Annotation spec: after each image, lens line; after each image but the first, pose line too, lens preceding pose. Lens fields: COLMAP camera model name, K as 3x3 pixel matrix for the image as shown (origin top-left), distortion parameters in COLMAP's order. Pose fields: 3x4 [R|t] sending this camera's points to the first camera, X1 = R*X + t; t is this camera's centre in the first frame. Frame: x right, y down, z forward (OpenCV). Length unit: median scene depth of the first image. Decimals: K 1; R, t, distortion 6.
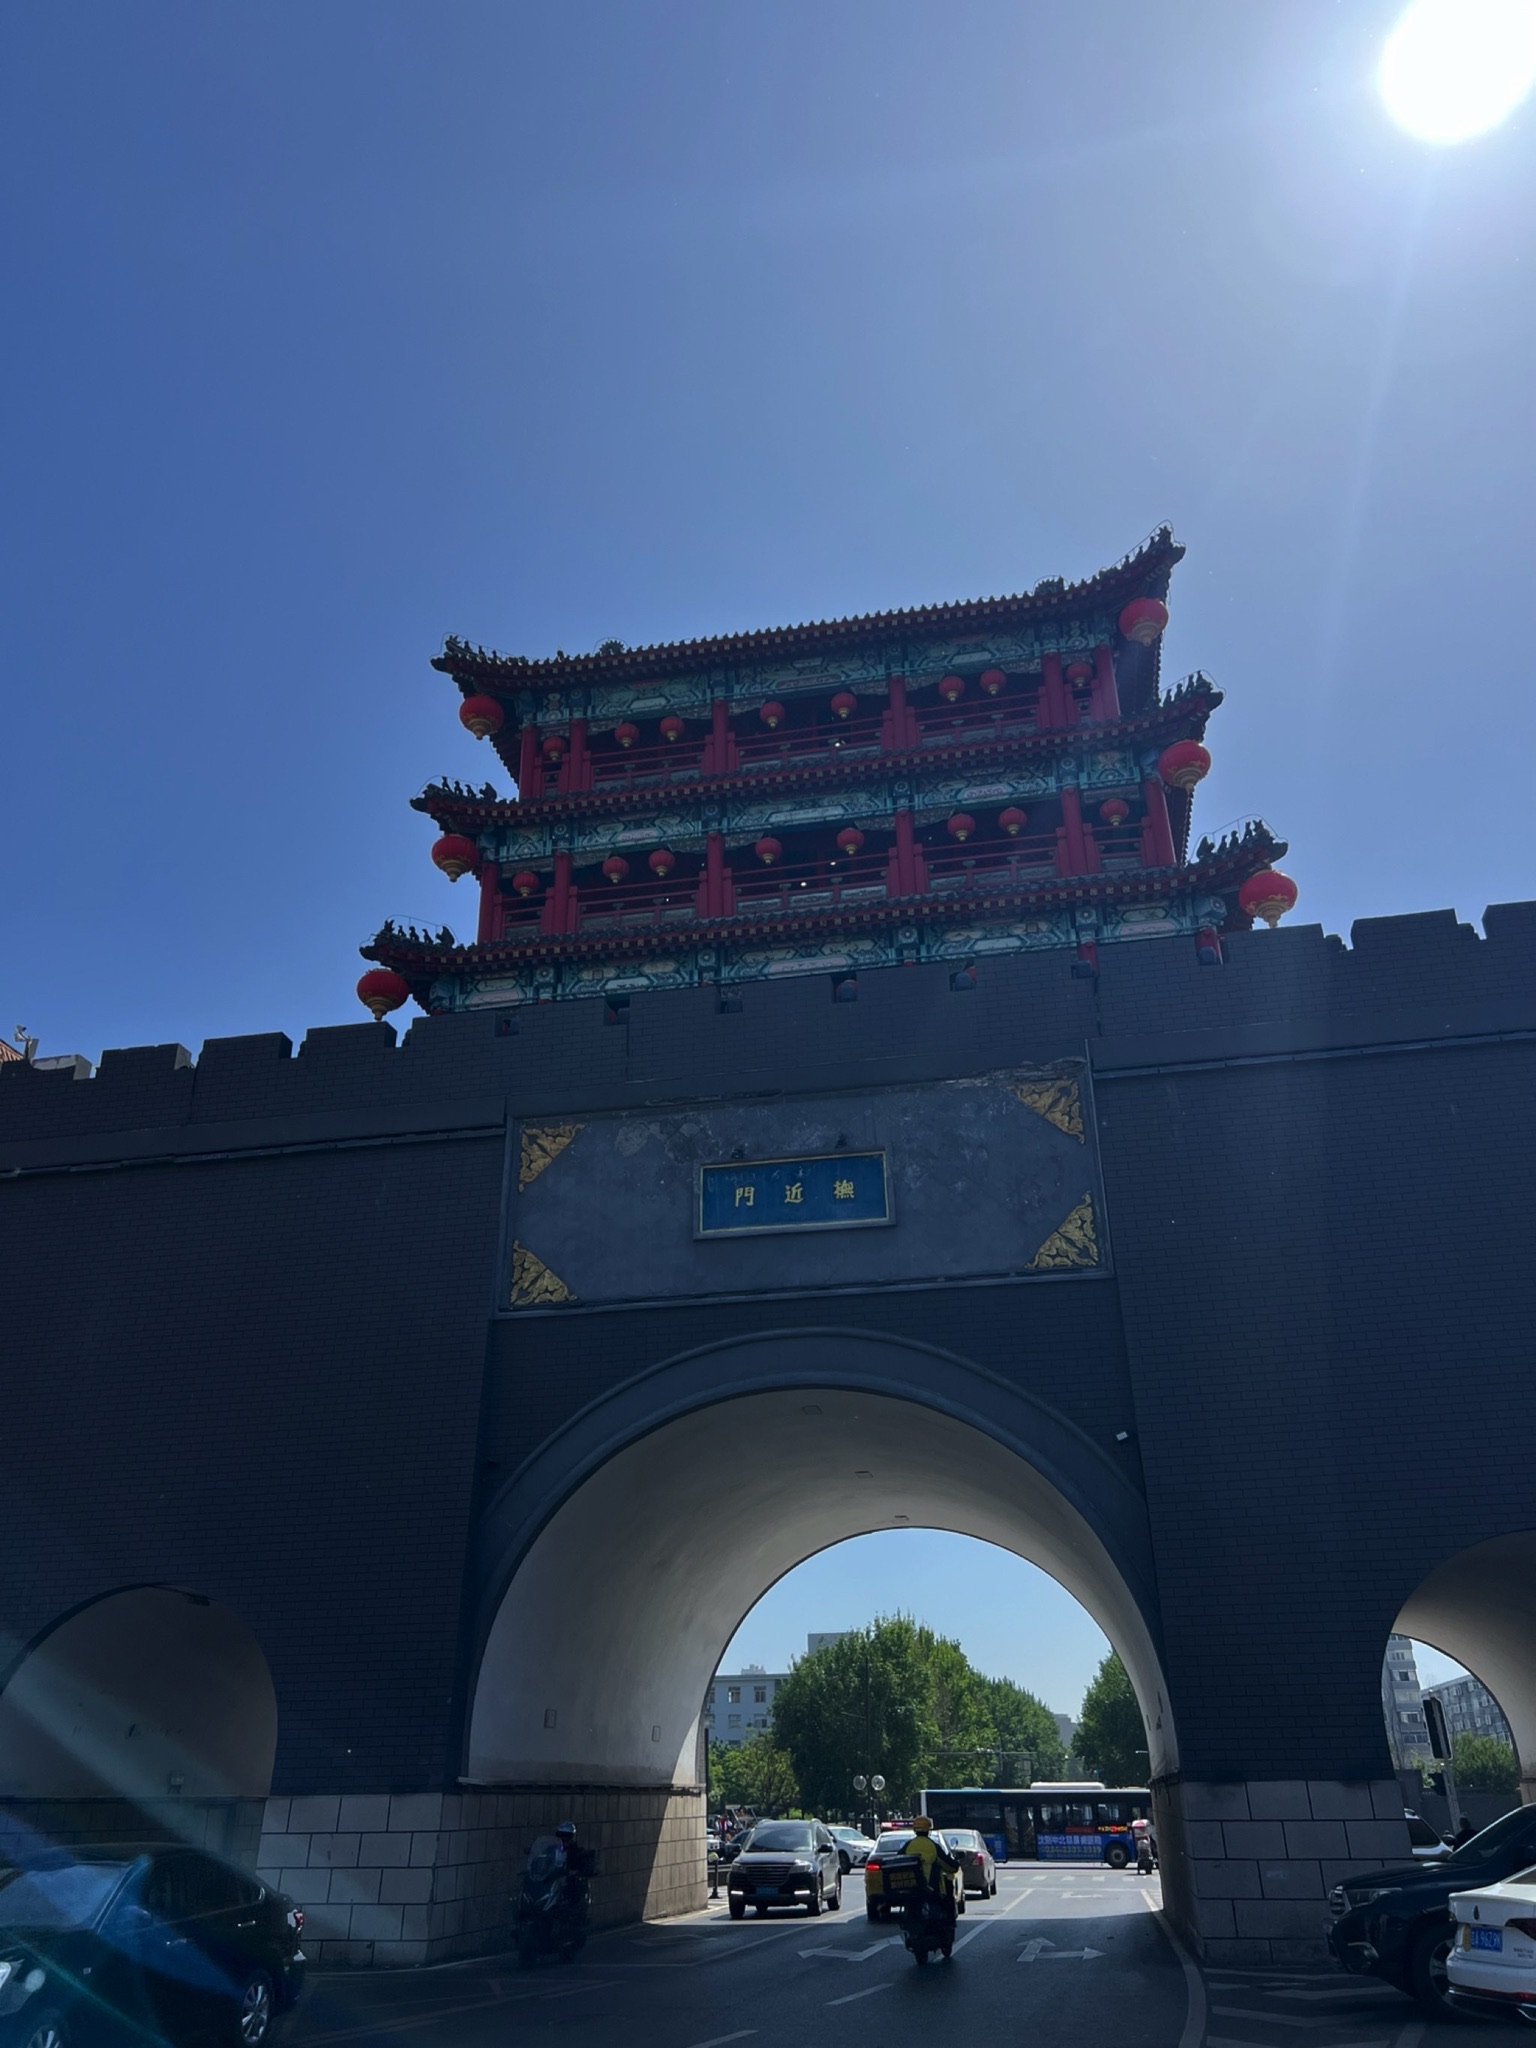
lens RADIAL K [[1544.1, 0, 763.0], [0, 1544.1, 1023.4], [0, 0, 1]] dist [0.066286, -0.012785]
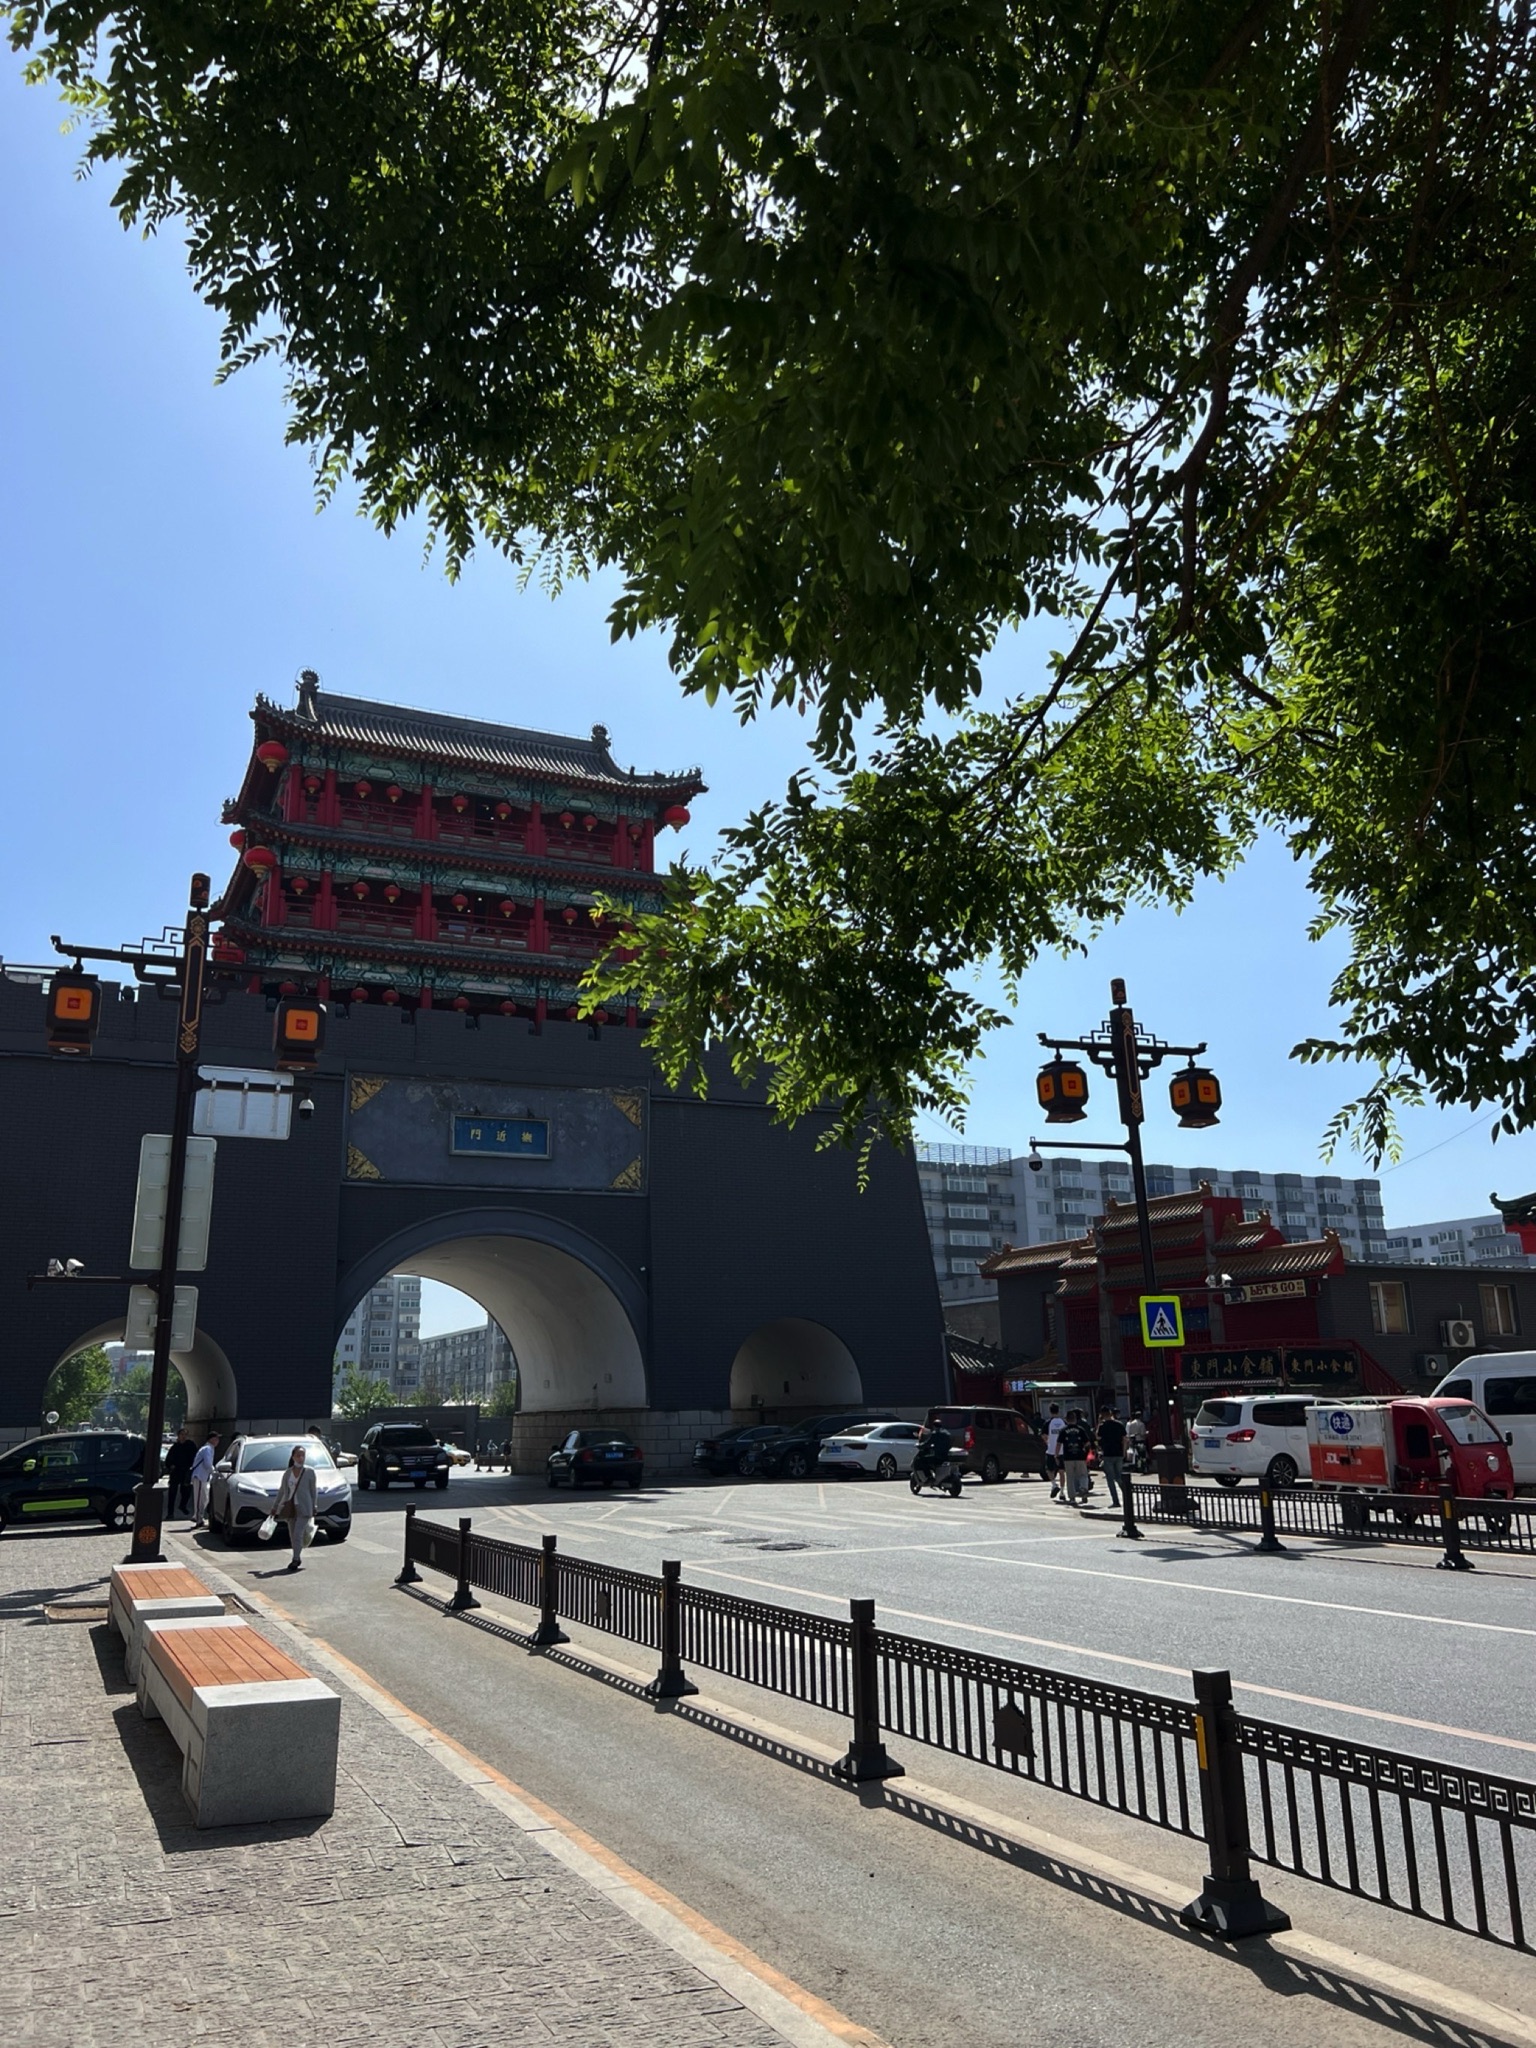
lens RADIAL K [[1544.1, 0, 768.0], [0, 1544.1, 1021.0], [0, 0, 1]] dist [0.066286, -0.012785]
pose [[0.805014, 0.142811, 0.575810, -0.814905], [-0.255143, 0.959589, 0.118709, -0.329966], [-0.535588, -0.242476, 0.808920, -0.685157]]
